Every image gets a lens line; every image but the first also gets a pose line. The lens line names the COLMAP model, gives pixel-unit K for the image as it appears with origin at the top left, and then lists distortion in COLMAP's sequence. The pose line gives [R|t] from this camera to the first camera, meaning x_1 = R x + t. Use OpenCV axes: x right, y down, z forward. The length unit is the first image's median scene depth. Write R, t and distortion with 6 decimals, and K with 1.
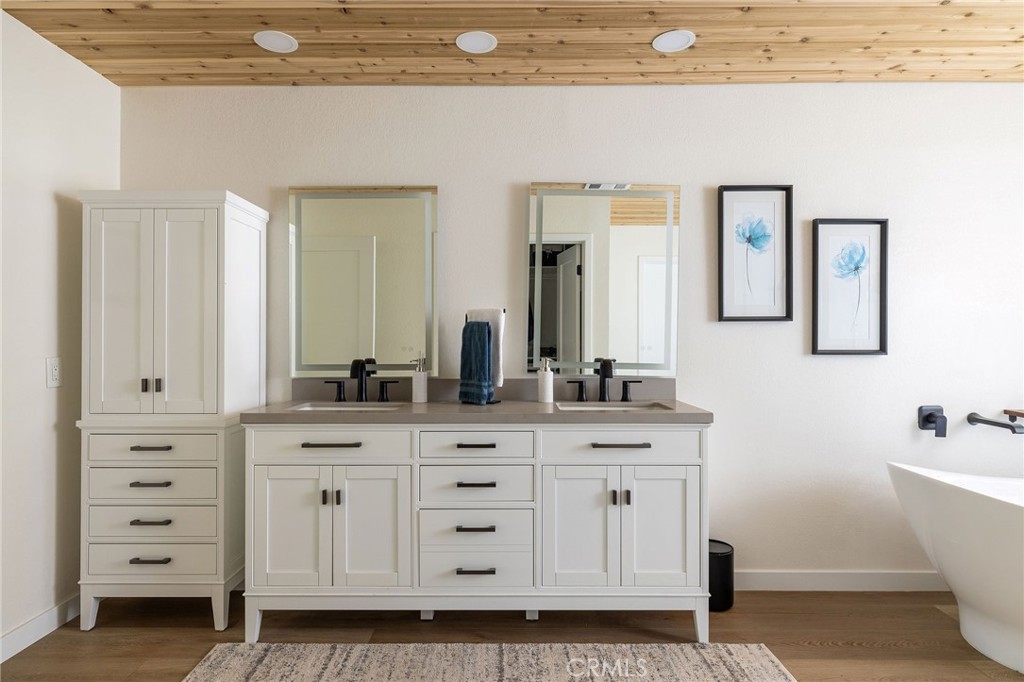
lens RADIAL K [[593.5, 0, 508.5], [0, 593.5, 335.8], [0, 0, 1]] dist [0.005465, 0.000891]
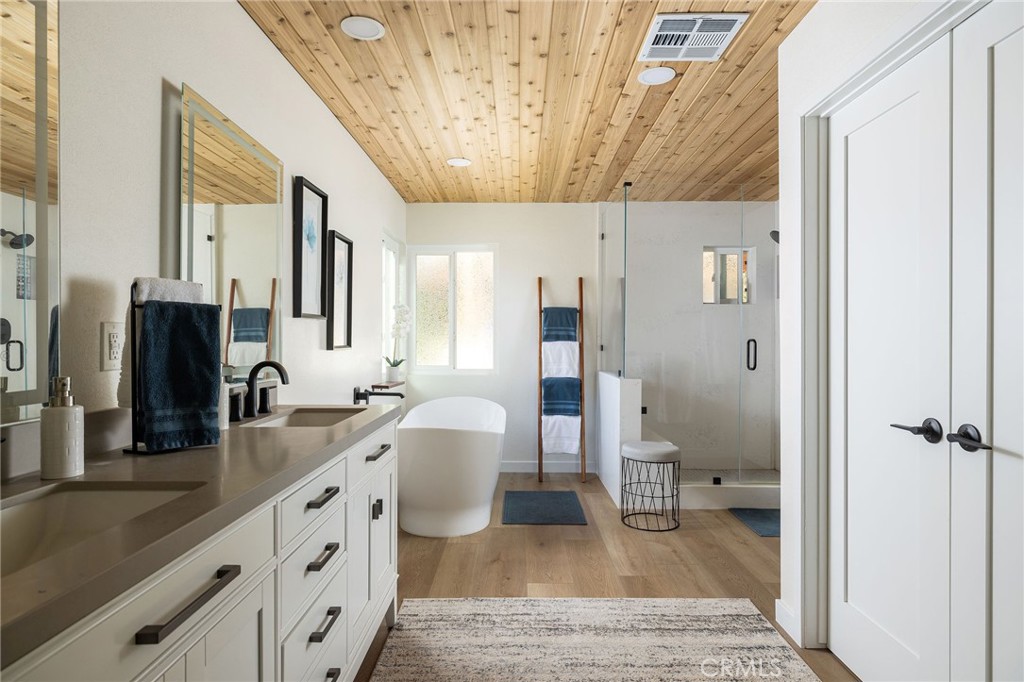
lens RADIAL K [[557.6, 0, 510.5], [0, 557.6, 338.7], [0, 0, 1]] dist [0.004565, 0.001045]
pose [[0.015698, -0.000107, 0.999877, -0.585312], [-0.004833, 0.999988, 0.000182, 0.009170], [-0.999865, -0.004835, 0.015697, 0.693566]]
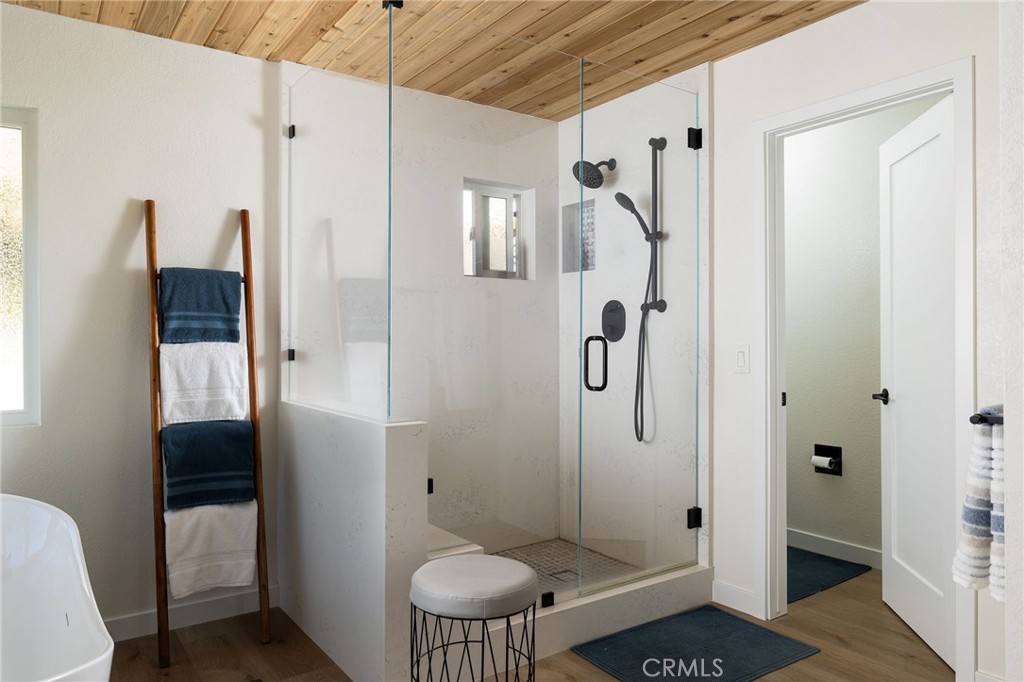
lens RADIAL K [[689.5, 0, 511.7], [0, 689.5, 338.9], [0, 0, 1]] dist [-0.012314, -0.010232]
pose [[-0.572053, 0.000970, 0.820216, 0.145609], [0.001698, 0.999999, 0.000001, 0.012519], [-0.820215, 0.001393, -0.572054, 0.772498]]
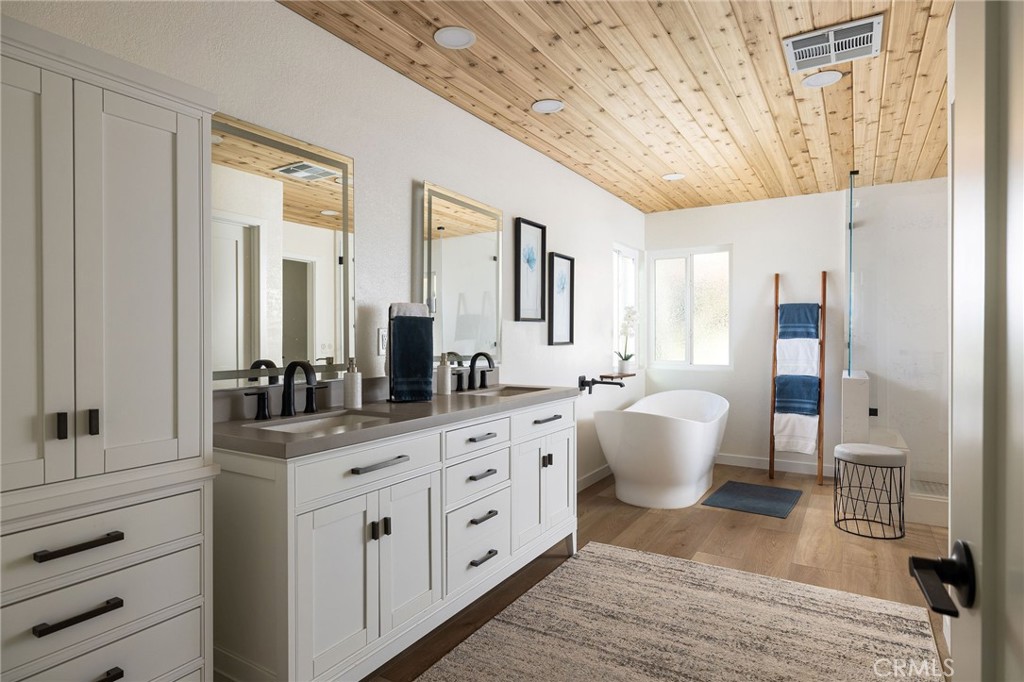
lens RADIAL K [[557.6, 0, 514.6], [0, 557.6, 340.0], [0, 0, 1]] dist [0.004565, 0.001045]
pose [[0.521579, -0.008231, 0.853163, -0.753101], [-0.001201, 0.999945, 0.010381, 0.004809], [-0.853202, -0.006439, 0.521541, 0.393762]]
